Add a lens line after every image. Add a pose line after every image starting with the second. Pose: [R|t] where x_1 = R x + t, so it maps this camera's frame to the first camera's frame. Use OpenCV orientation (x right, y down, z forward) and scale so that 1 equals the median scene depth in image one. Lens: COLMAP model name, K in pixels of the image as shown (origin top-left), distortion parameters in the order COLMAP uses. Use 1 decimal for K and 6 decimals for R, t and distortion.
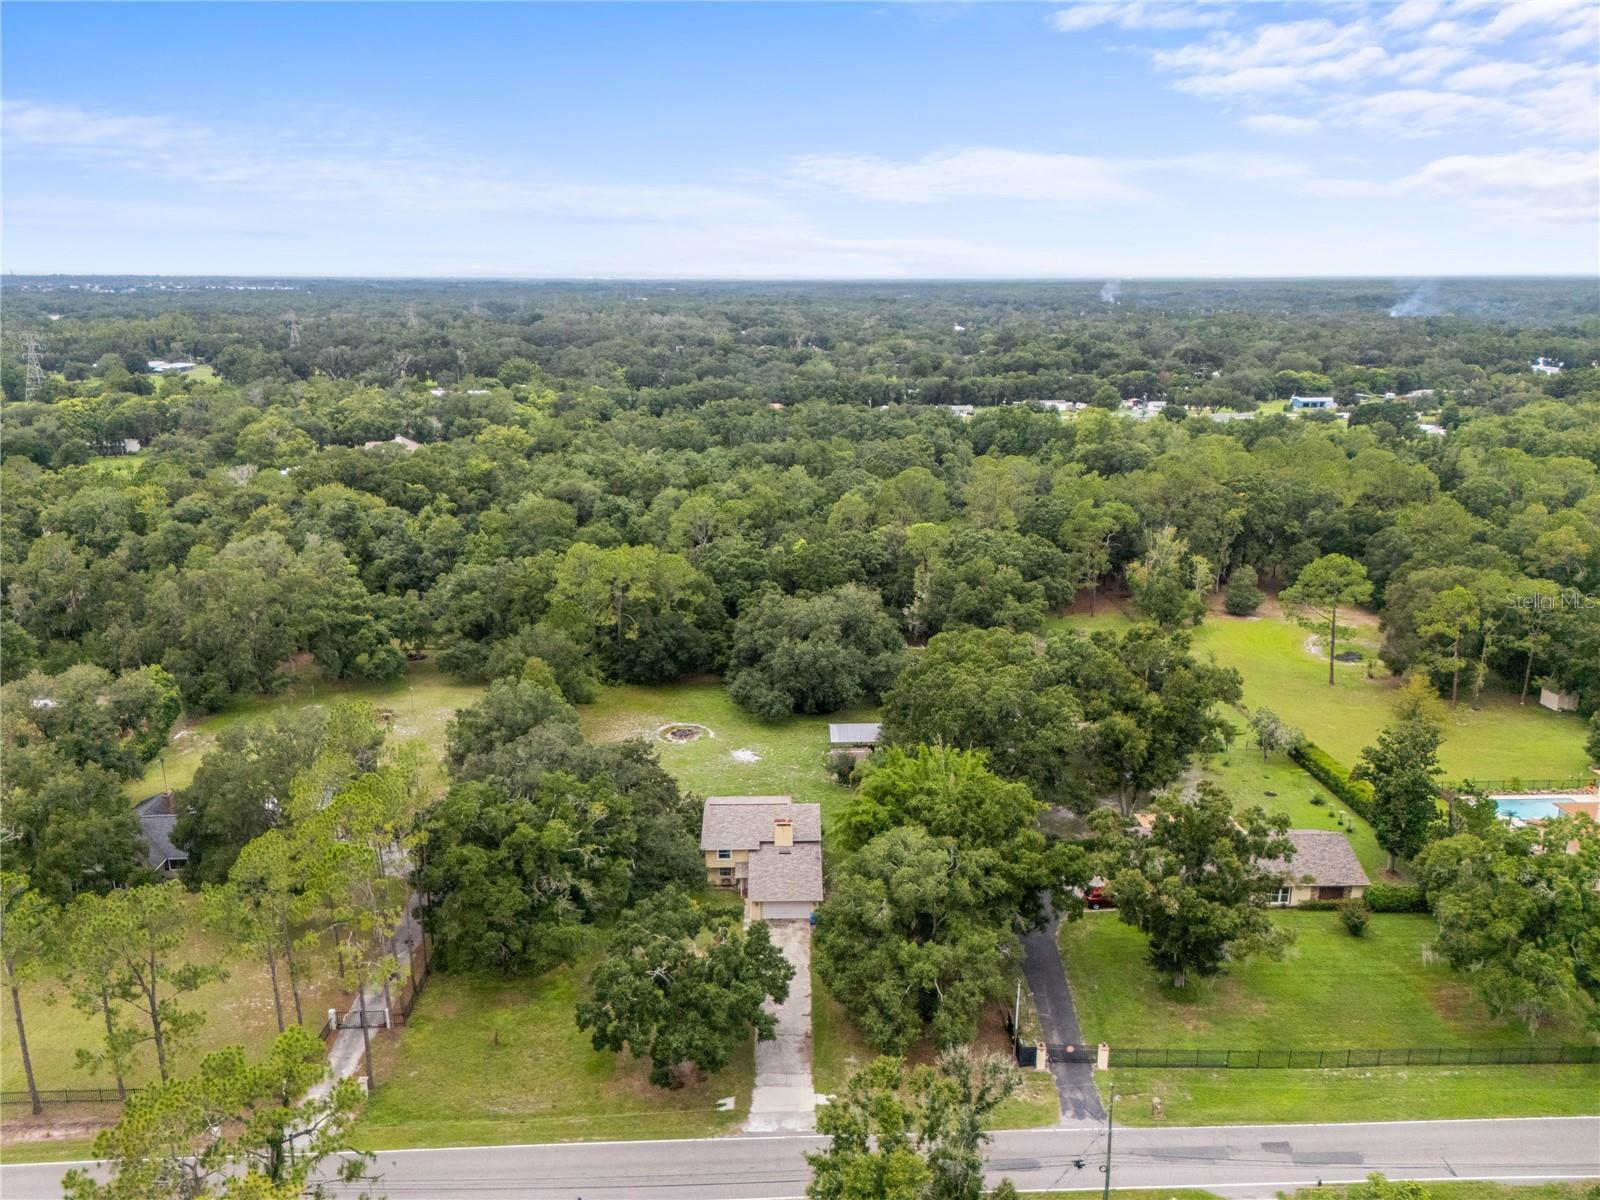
lens RADIAL K [[1182.6, 0, 800.0], [0, 1182.6, 600.0], [0, 0, 1]] dist [0.125324, -0.157589]
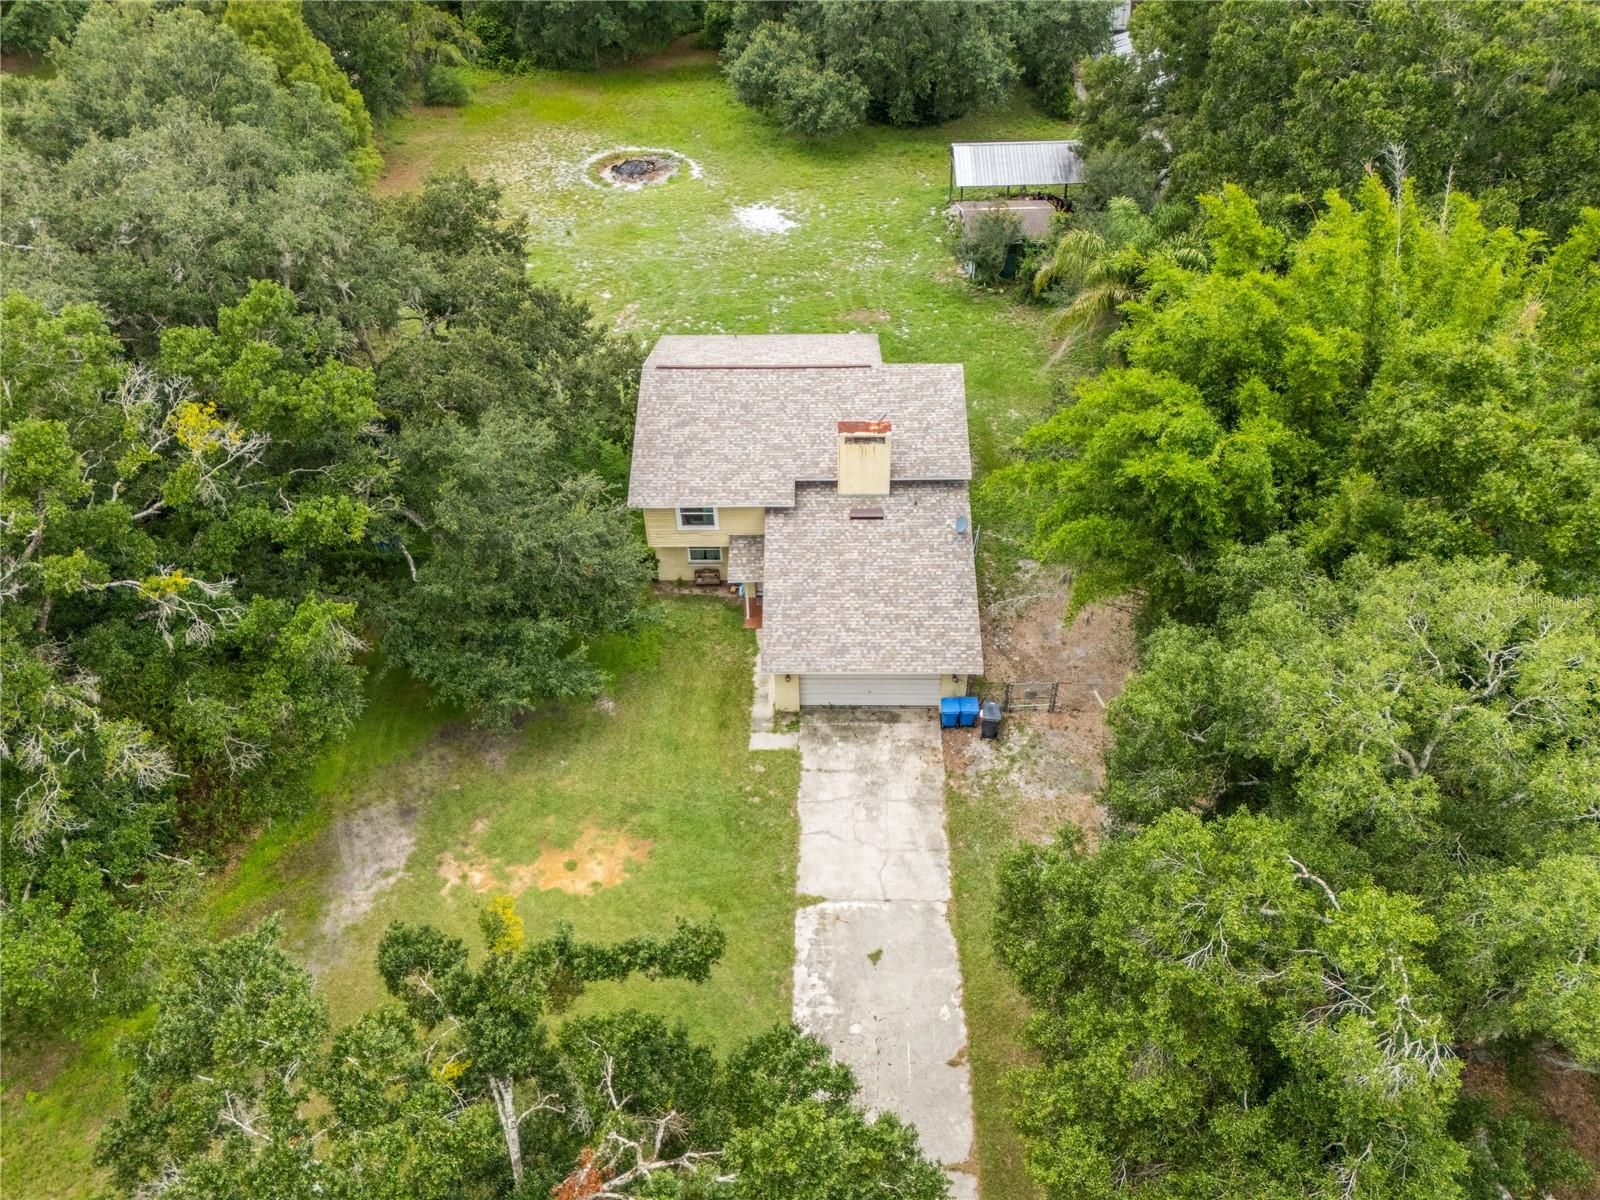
lens RADIAL K [[1200.8, 0, 800.0], [0, 1200.8, 600.0], [0, 0, 1]] dist [0.051588, -0.004700]
pose [[0.999415, 0.007688, -0.033339, -0.018533], [0.007391, 0.902901, 0.429785, 0.075230], [0.033406, -0.429780, 0.902315, 0.607973]]
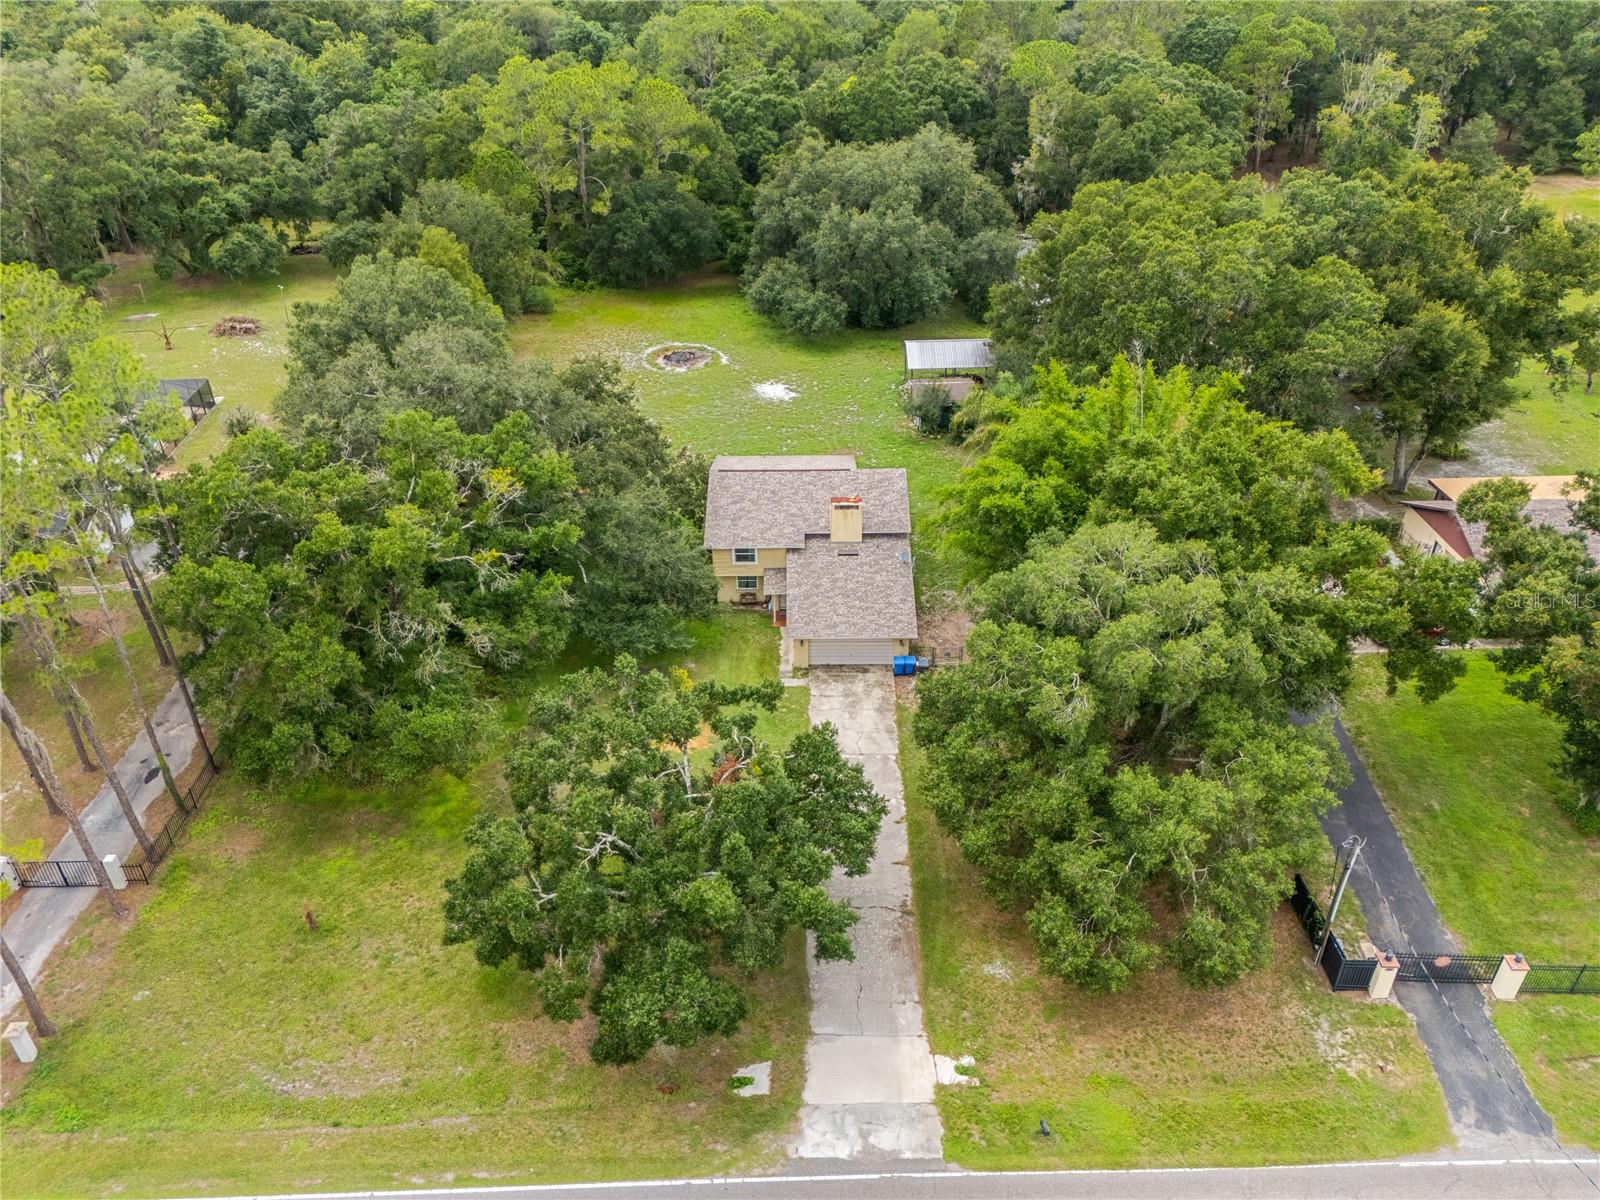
lens RADIAL K [[1182.6, 0, 800.0], [0, 1182.6, 600.0], [0, 0, 1]] dist [0.125324, -0.157589]
pose [[0.999796, 0.002201, -0.020069, -0.022370], [0.003766, 0.956261, 0.292491, 0.059039], [0.019835, -0.292507, 0.956058, 0.399193]]
